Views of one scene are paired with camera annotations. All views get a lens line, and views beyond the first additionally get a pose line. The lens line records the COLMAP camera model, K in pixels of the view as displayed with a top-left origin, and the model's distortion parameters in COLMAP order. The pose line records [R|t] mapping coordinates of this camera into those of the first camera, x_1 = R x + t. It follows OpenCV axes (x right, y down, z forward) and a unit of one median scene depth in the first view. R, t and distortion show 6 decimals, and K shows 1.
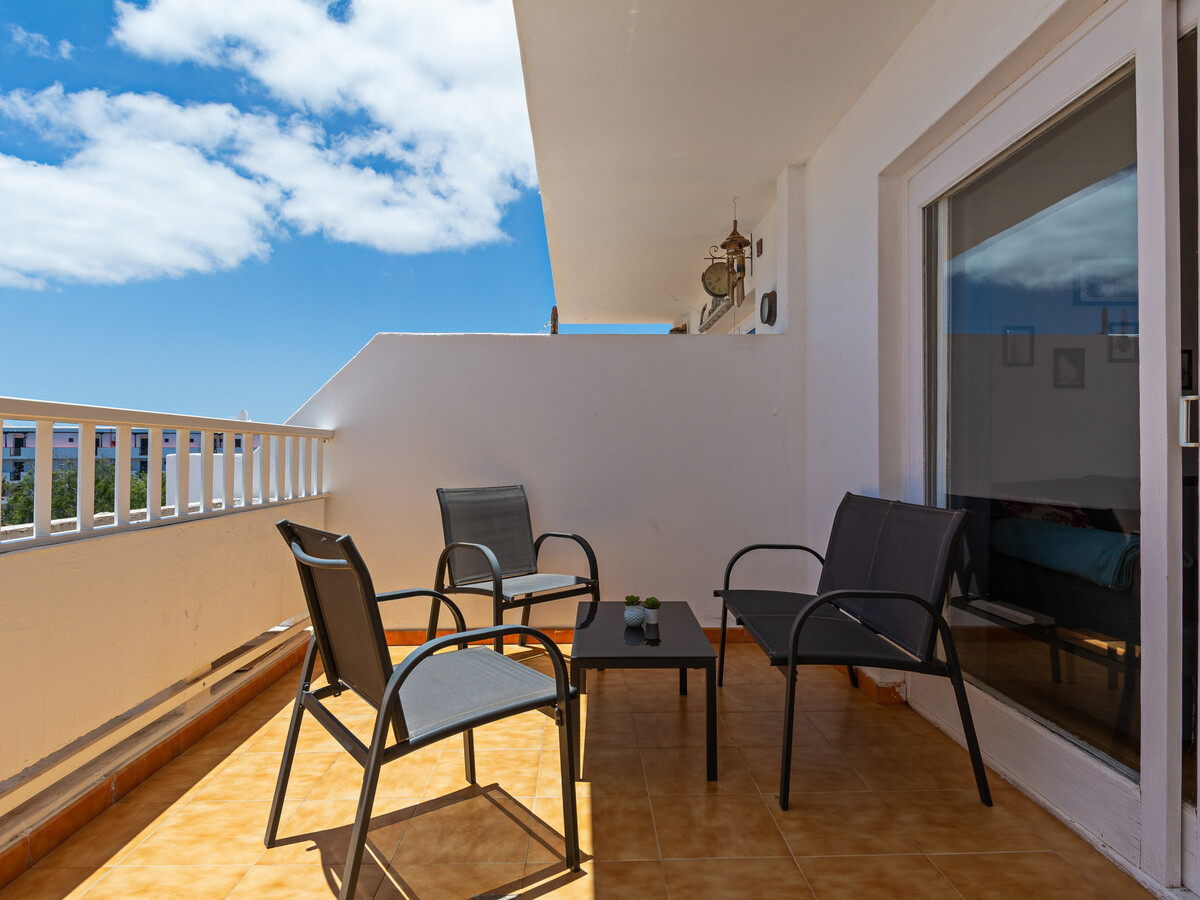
lens RADIAL K [[693.2, 0, 603.5], [0, 693.2, 426.2], [0, 0, 1]] dist [0.017058, -0.021968]
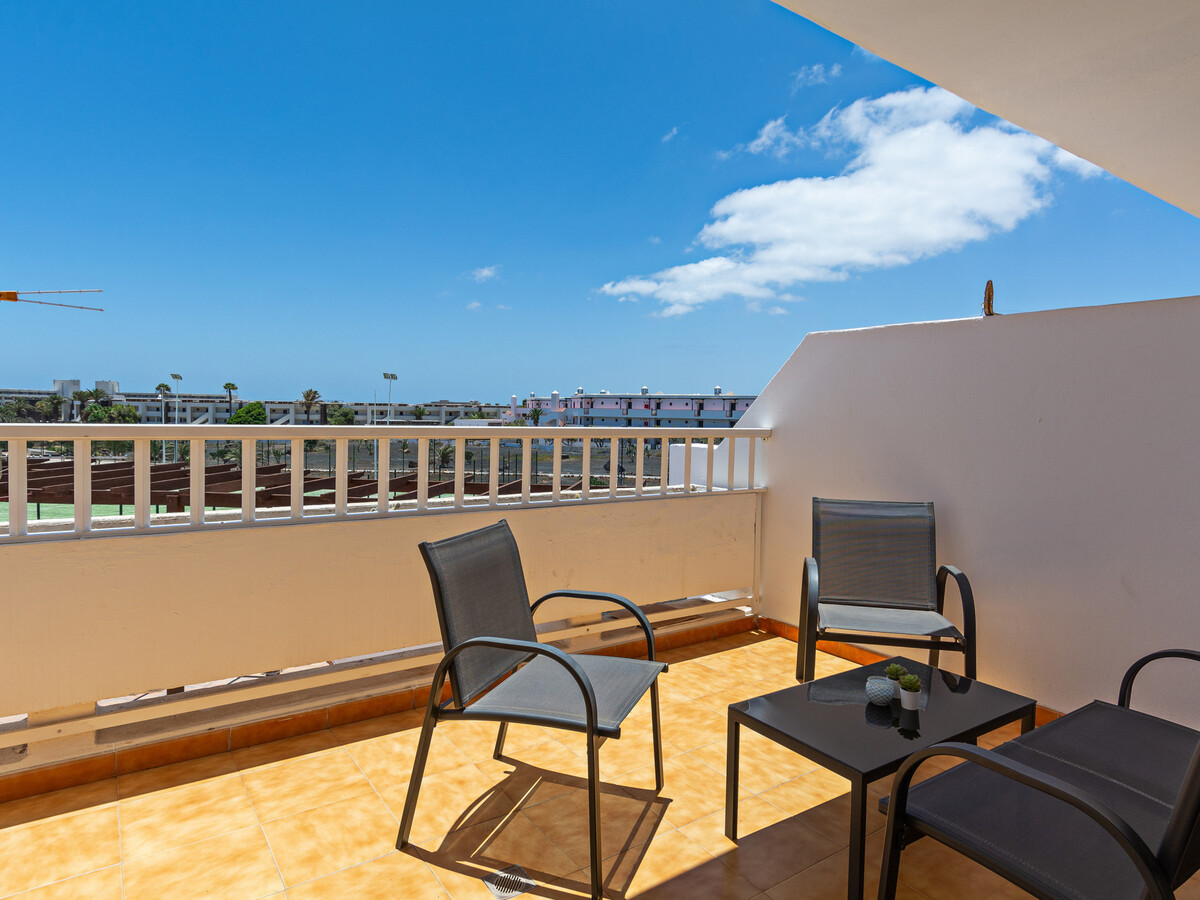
lens RADIAL K [[693.2, 0, 603.5], [0, 693.2, 426.2], [0, 0, 1]] dist [0.017058, -0.021968]
pose [[0.571473, 0.027270, -0.820168, 0.375355], [0.006156, 0.999277, 0.037515, -0.045396], [0.820598, -0.026488, 0.570892, 0.214519]]
